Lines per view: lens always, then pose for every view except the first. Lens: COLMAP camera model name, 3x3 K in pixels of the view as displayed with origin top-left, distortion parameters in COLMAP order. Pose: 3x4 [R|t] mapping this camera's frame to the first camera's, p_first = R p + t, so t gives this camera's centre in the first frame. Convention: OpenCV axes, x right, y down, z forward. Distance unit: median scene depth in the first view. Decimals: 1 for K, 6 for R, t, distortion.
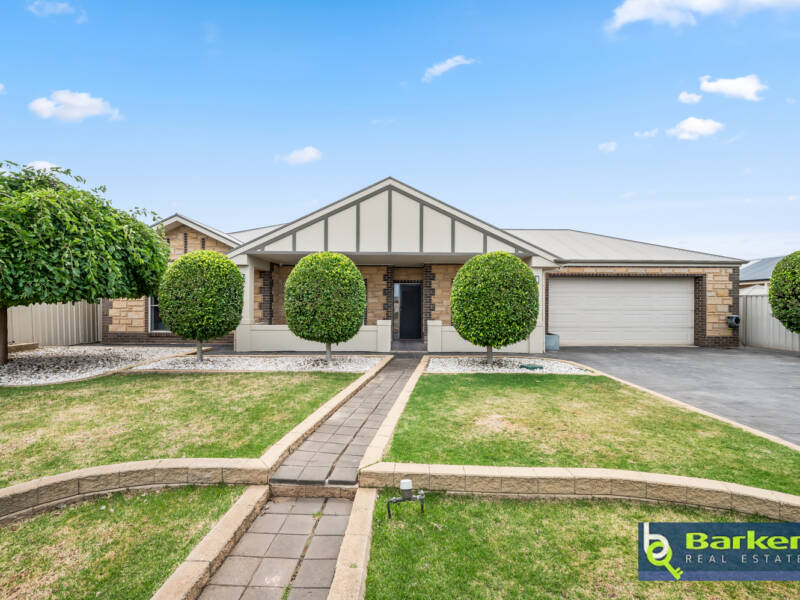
lens RADIAL K [[359.3, 0, 405.5], [0, 359.3, 299.9], [0, 0, 1]] dist [-0.001735, 0.001255]
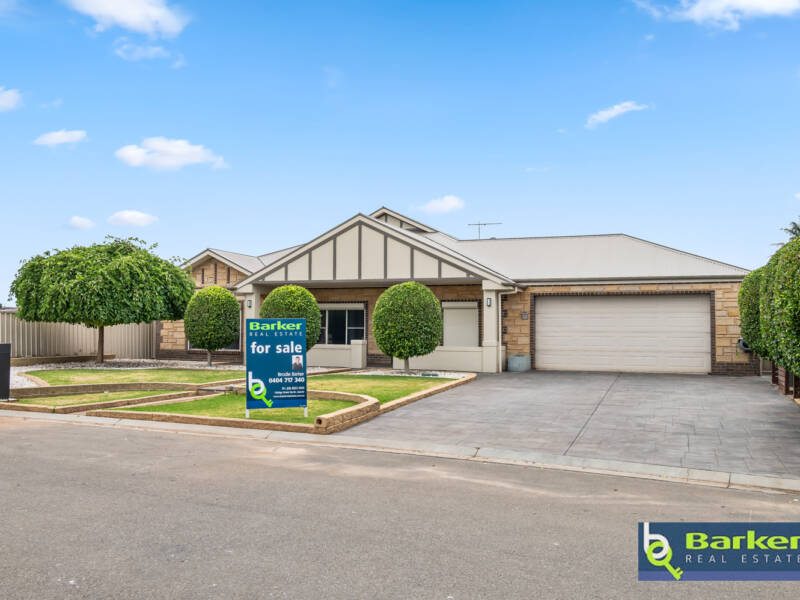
lens RADIAL K [[655.6, 0, 398.6], [0, 655.6, 291.7], [0, 0, 1]] dist [-0.002152, 0.002877]
pose [[0.935419, -0.019071, -0.353027, 0.808586], [0.002644, 0.998894, -0.046954, 0.003851], [0.353532, 0.042989, 0.934434, -0.898146]]
